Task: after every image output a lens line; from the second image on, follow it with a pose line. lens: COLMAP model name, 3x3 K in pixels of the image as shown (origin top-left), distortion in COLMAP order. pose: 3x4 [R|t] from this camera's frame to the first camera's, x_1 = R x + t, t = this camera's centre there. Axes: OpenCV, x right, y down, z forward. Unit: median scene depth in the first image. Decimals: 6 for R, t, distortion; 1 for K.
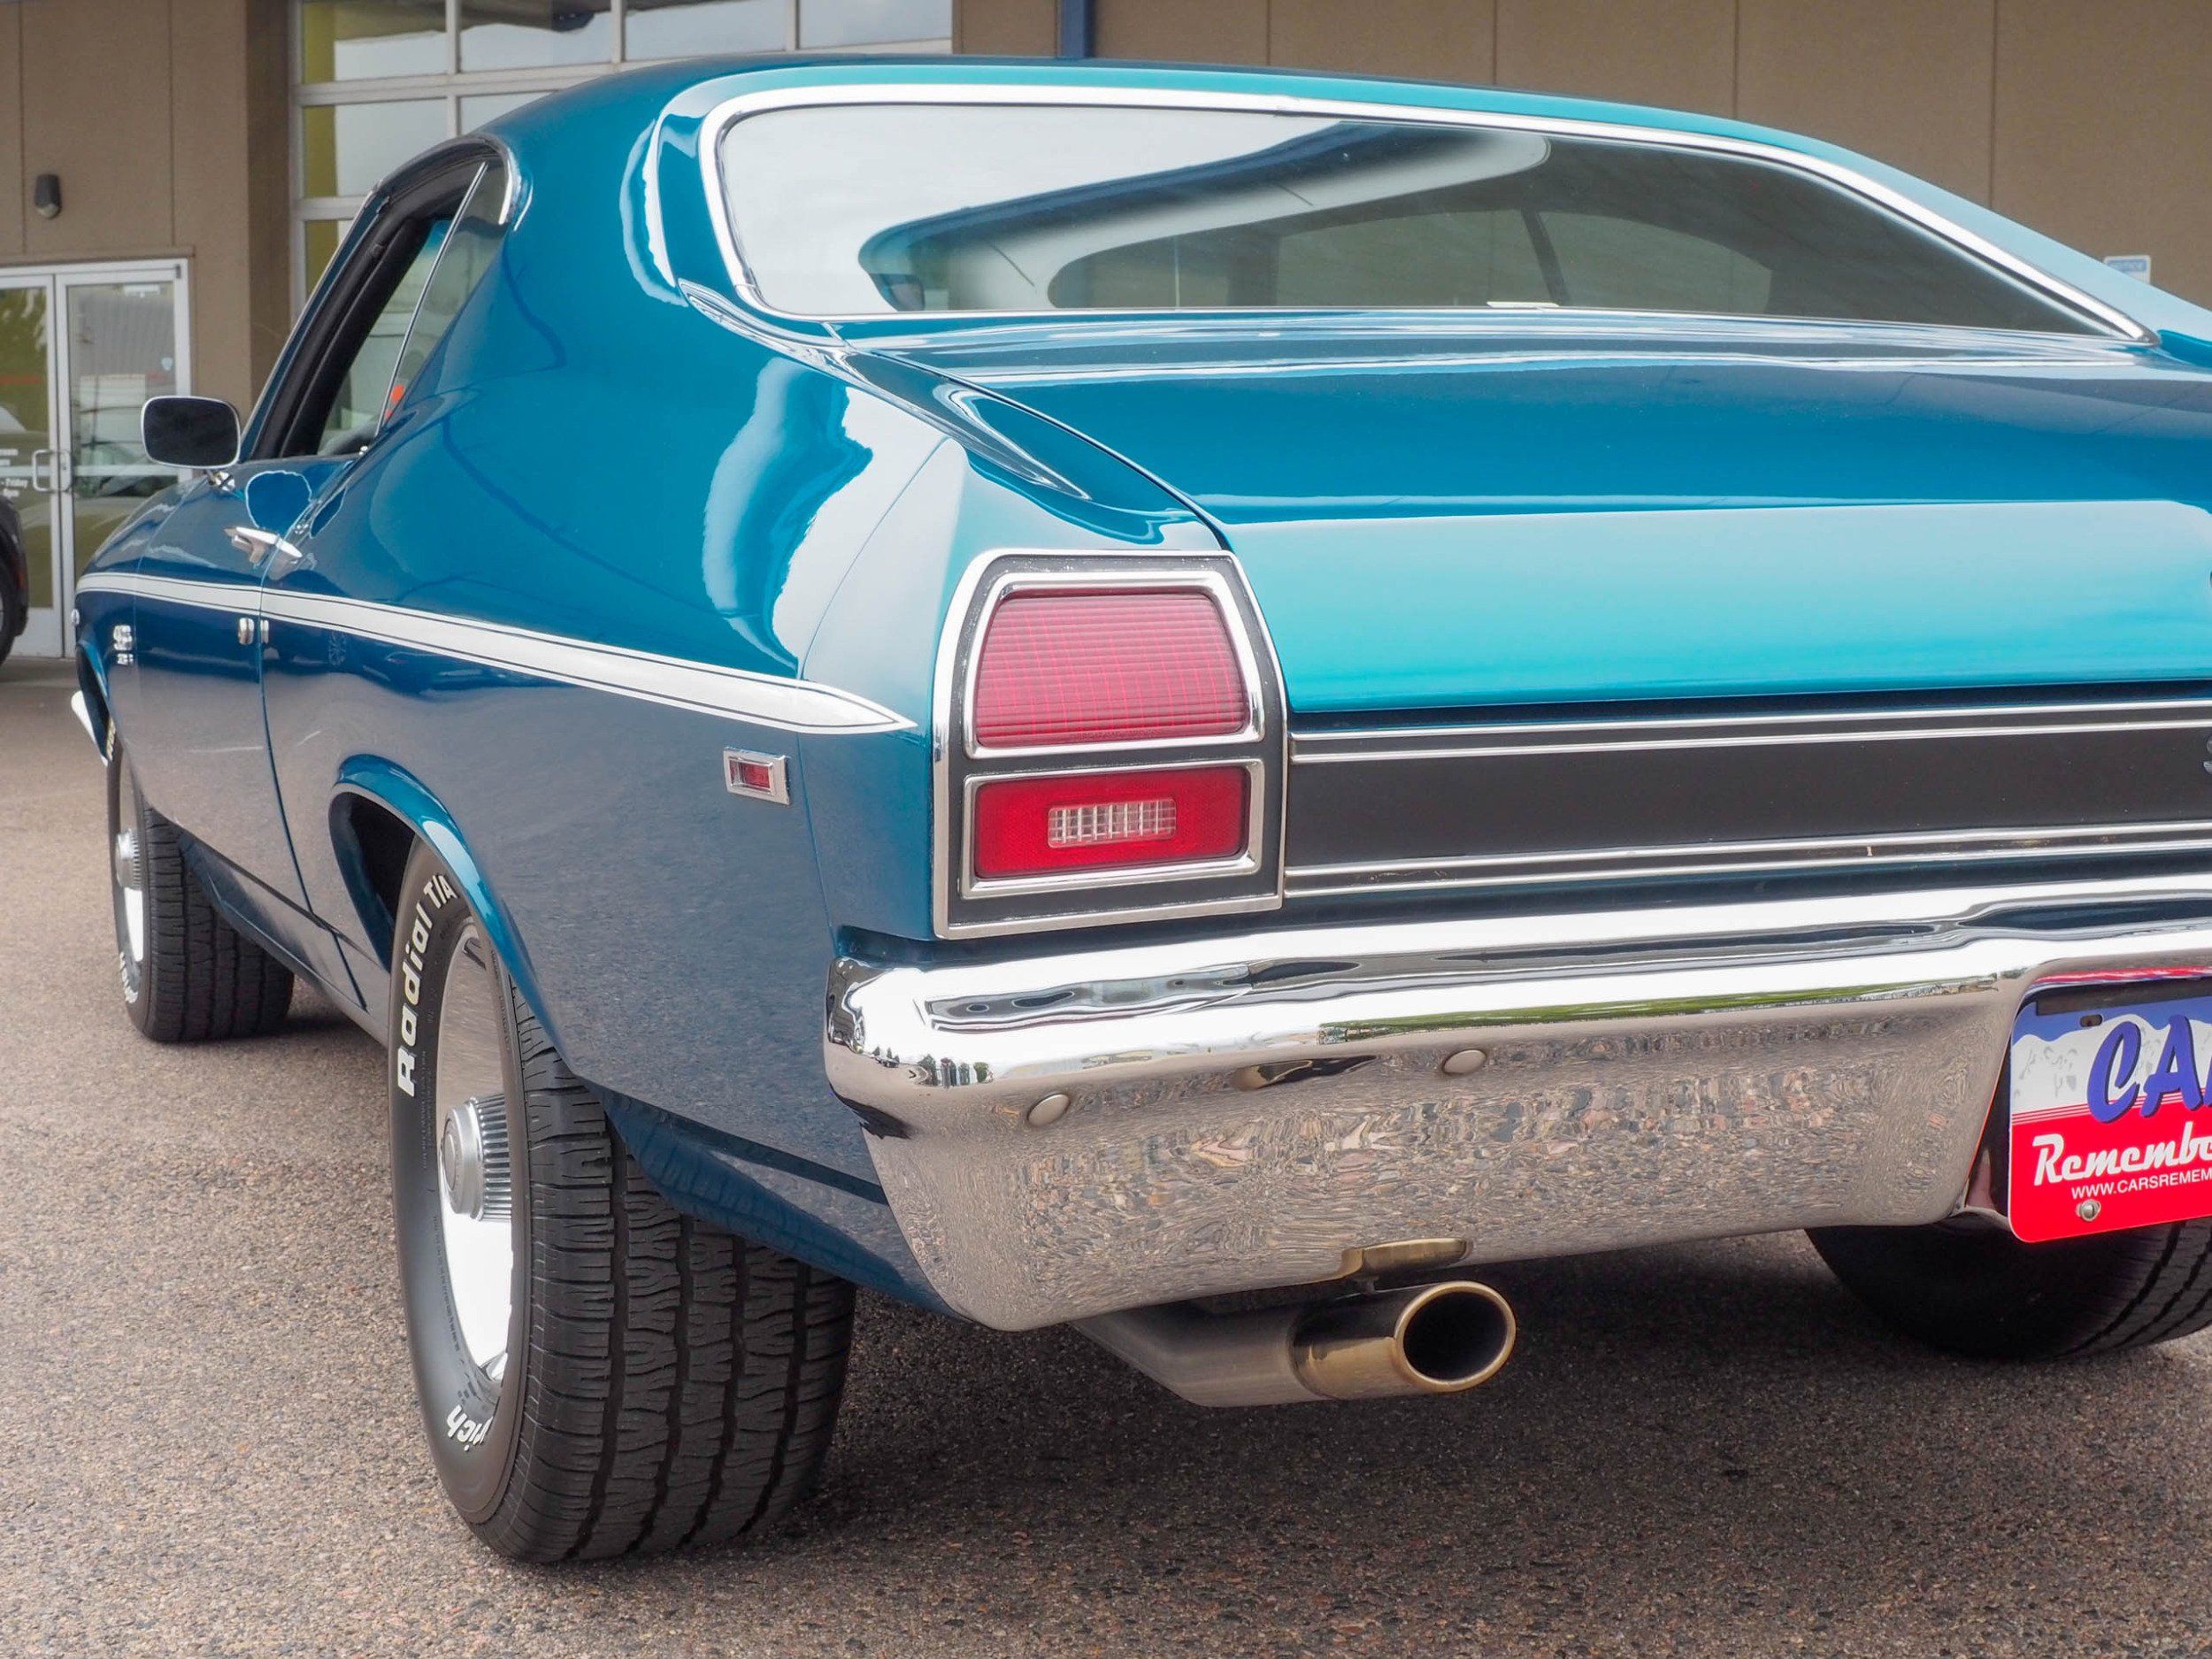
lens RADIAL K [[3069.9, 0, 1115.7], [0, 3069.9, 791.1], [0, 0, 1]] dist [0.003833, 0.029233]
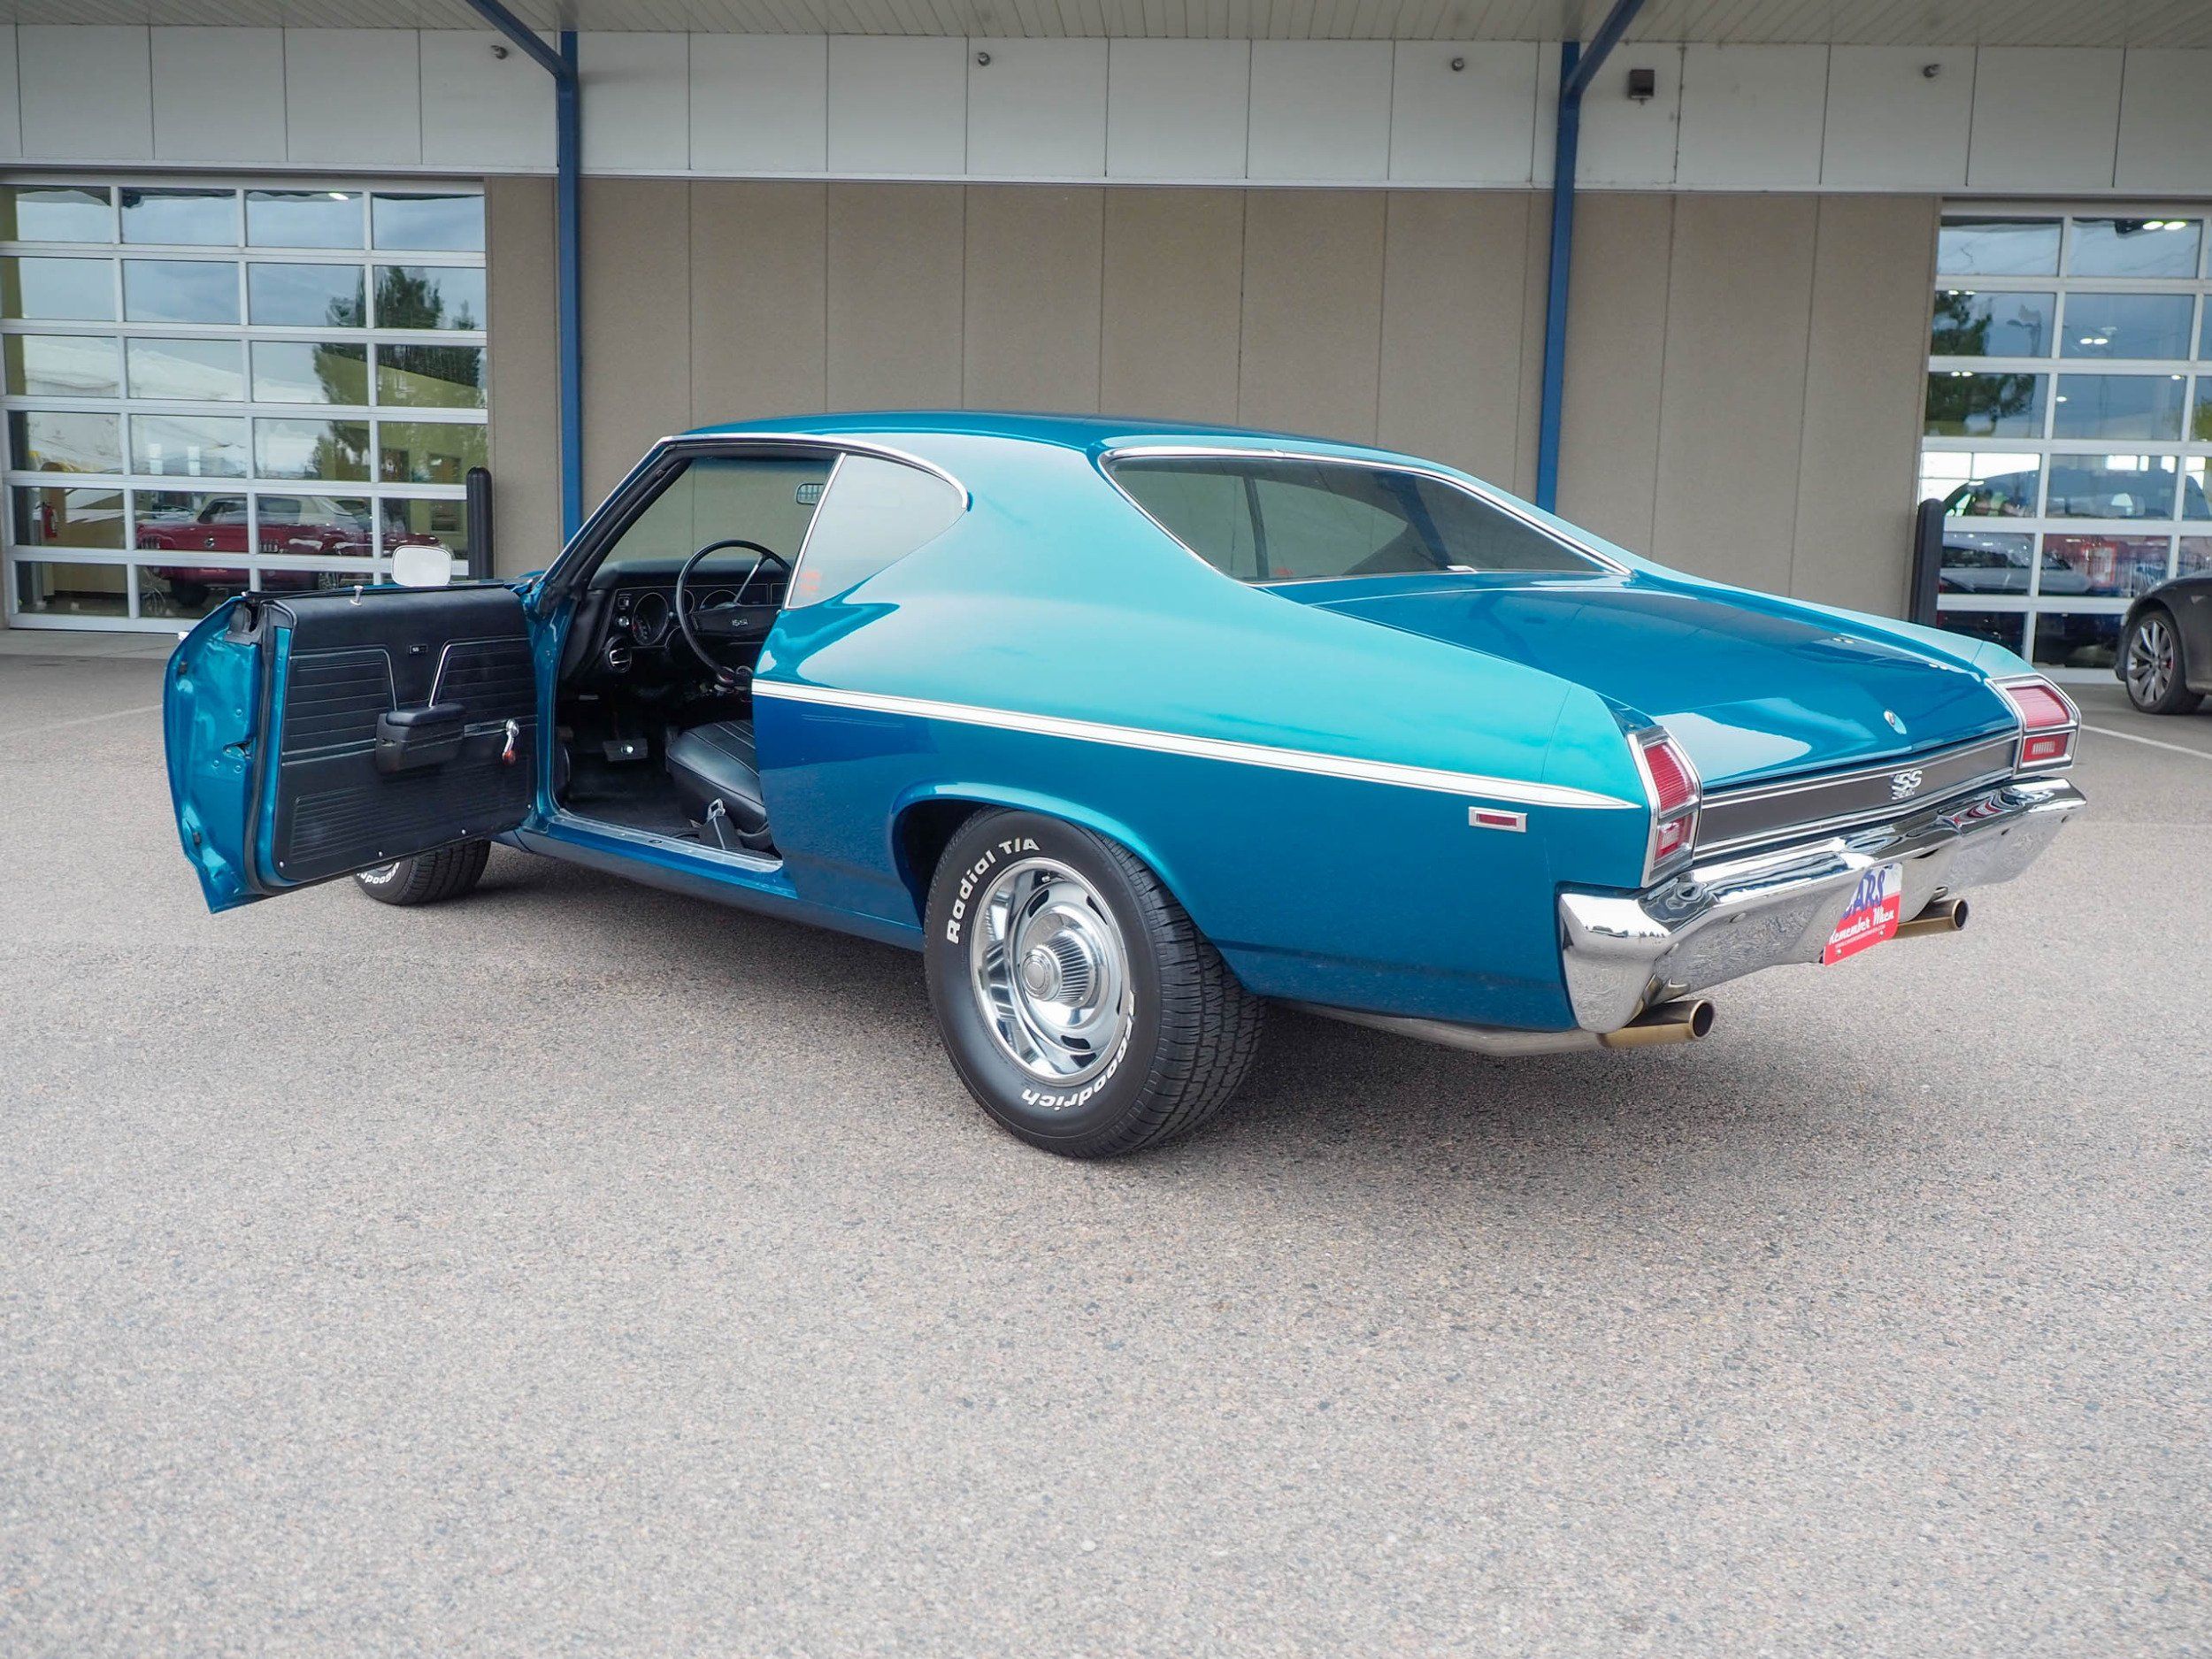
lens RADIAL K [[1783.4, 0, 1109.5], [0, 1783.4, 810.3], [0, 0, 1]] dist [0.006122, -0.002614]
pose [[0.925529, -0.035952, 0.376967, -0.696063], [0.009485, 0.997372, 0.071833, -0.087165], [-0.378559, -0.062908, 0.923437, -0.150645]]
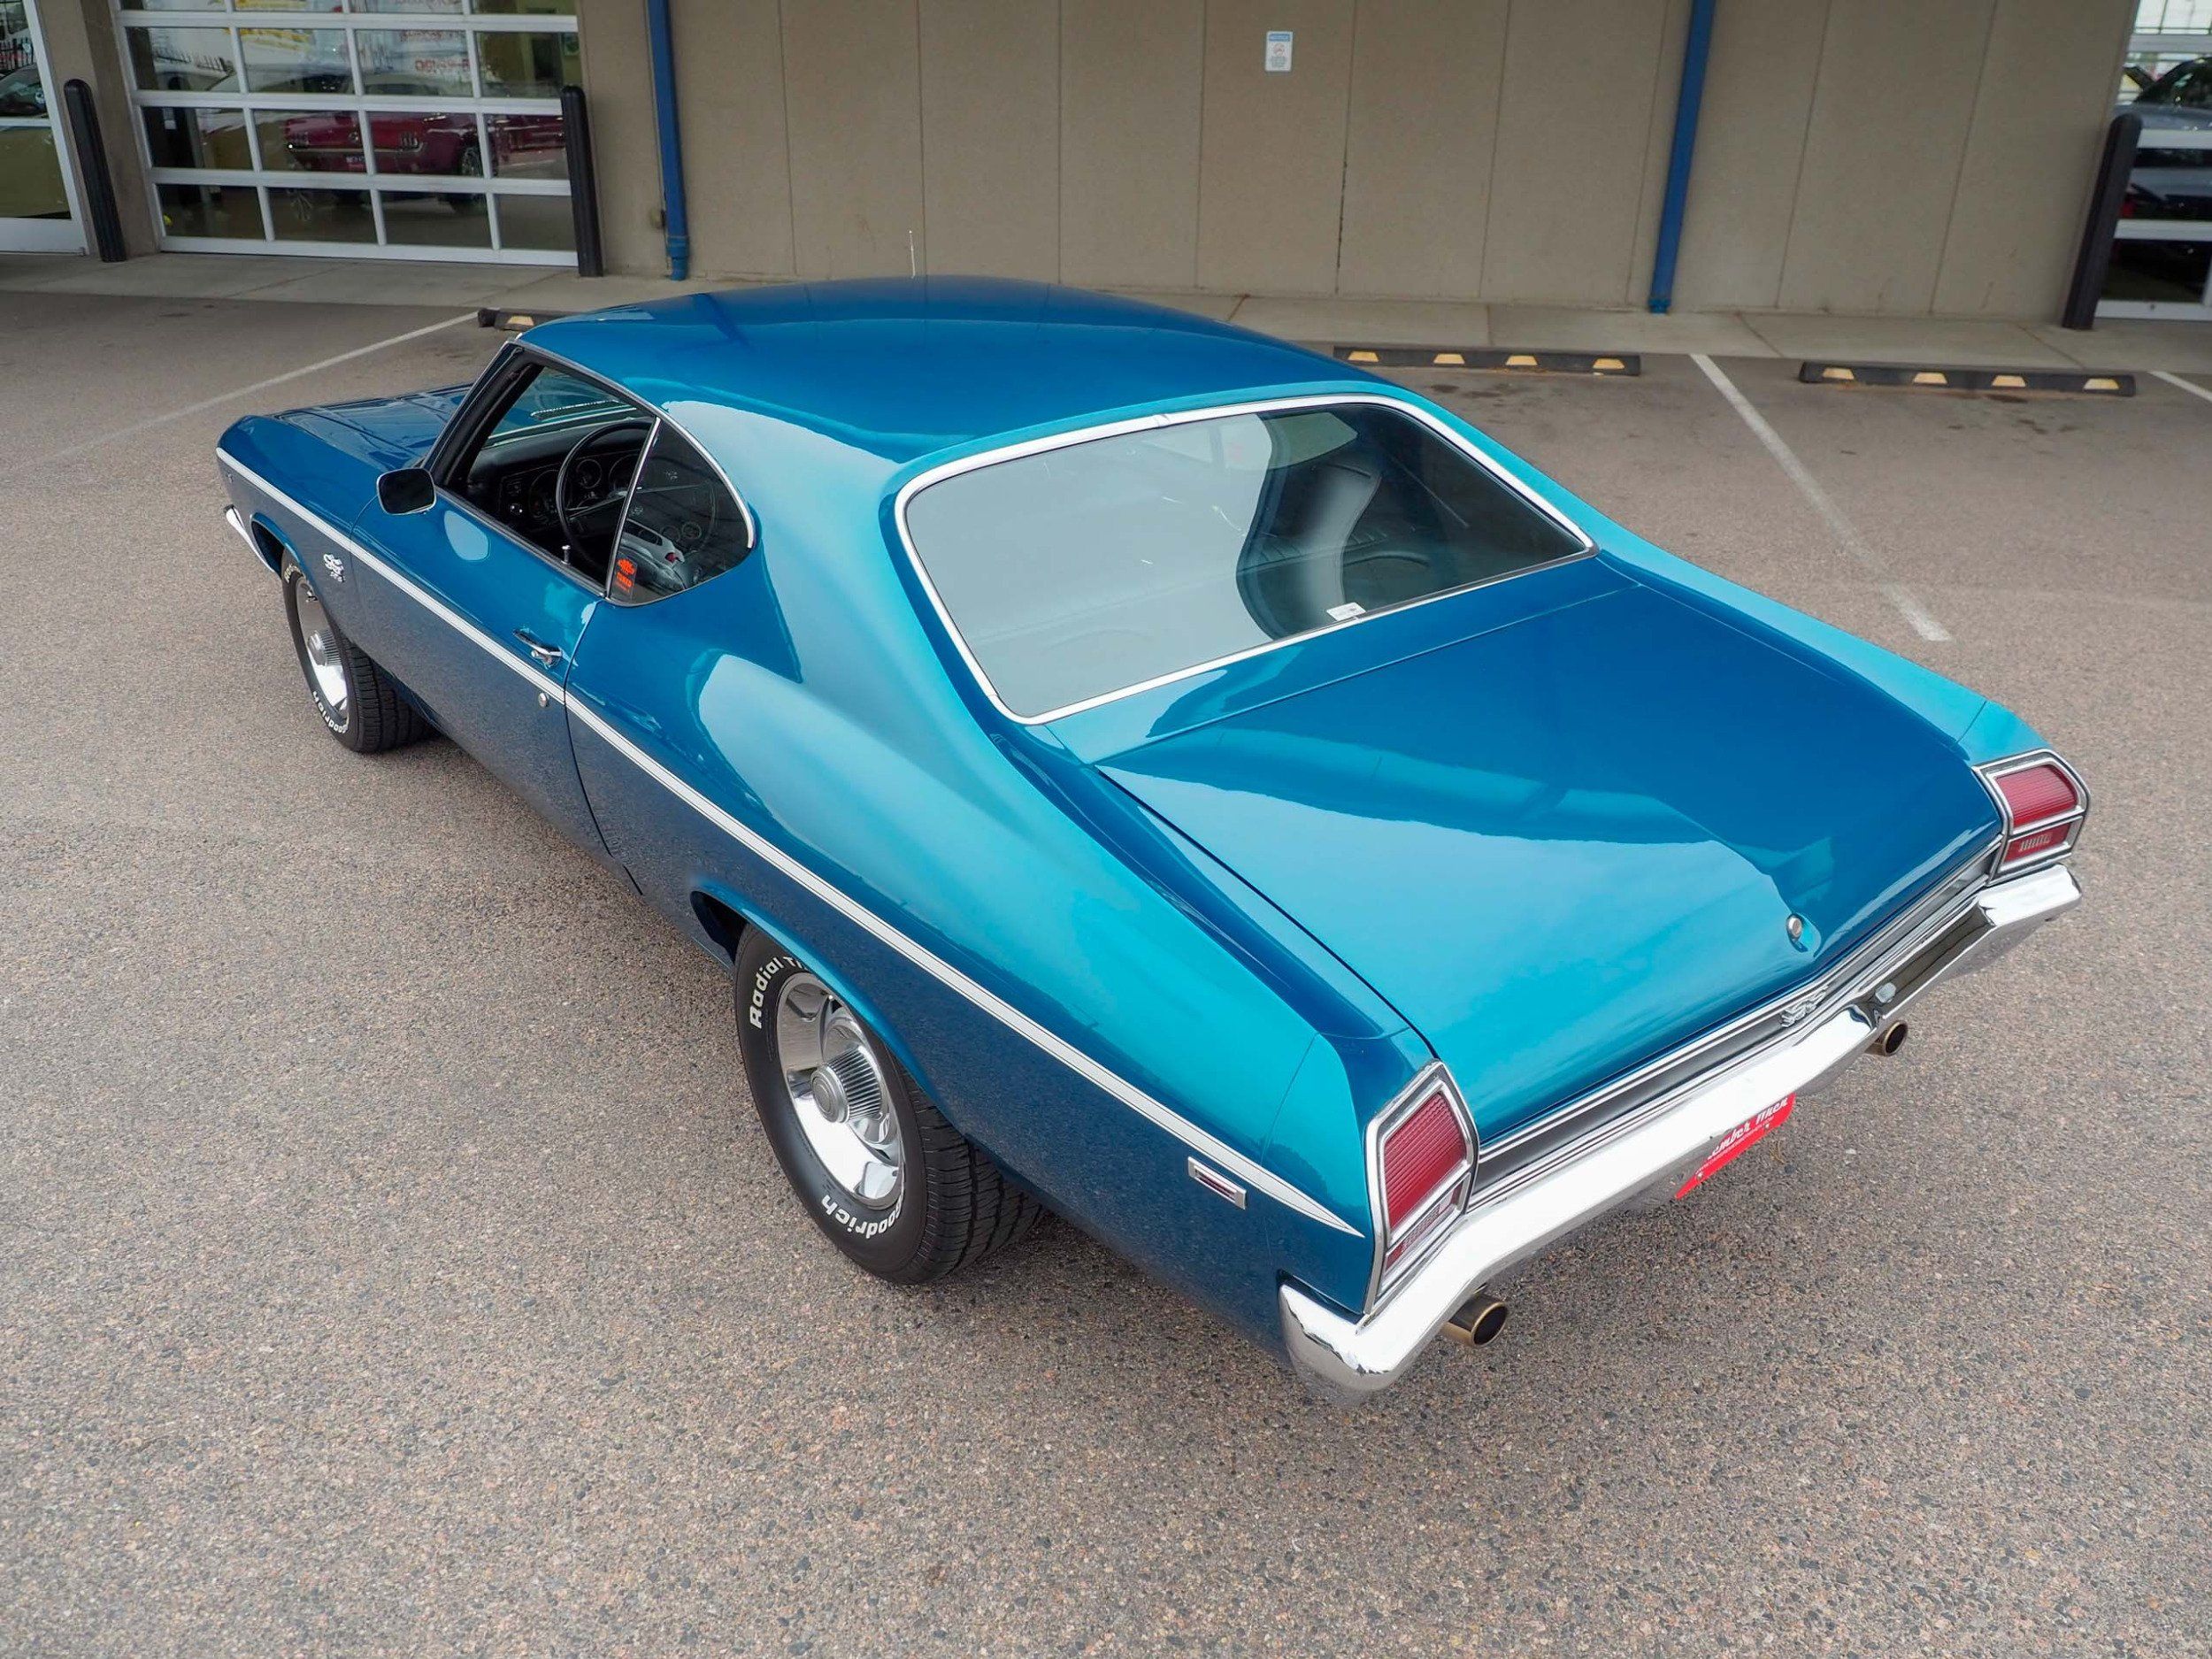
lens RADIAL K [[1648.4, 0, 1097.3], [0, 1648.4, 808.3], [0, 0, 1]] dist [-0.016879, 0.015749]
pose [[0.961679, -0.107438, 0.252252, -0.325877], [0.012634, 0.936415, 0.350666, -0.457890], [-0.273887, -0.334041, 0.901888, 0.087804]]
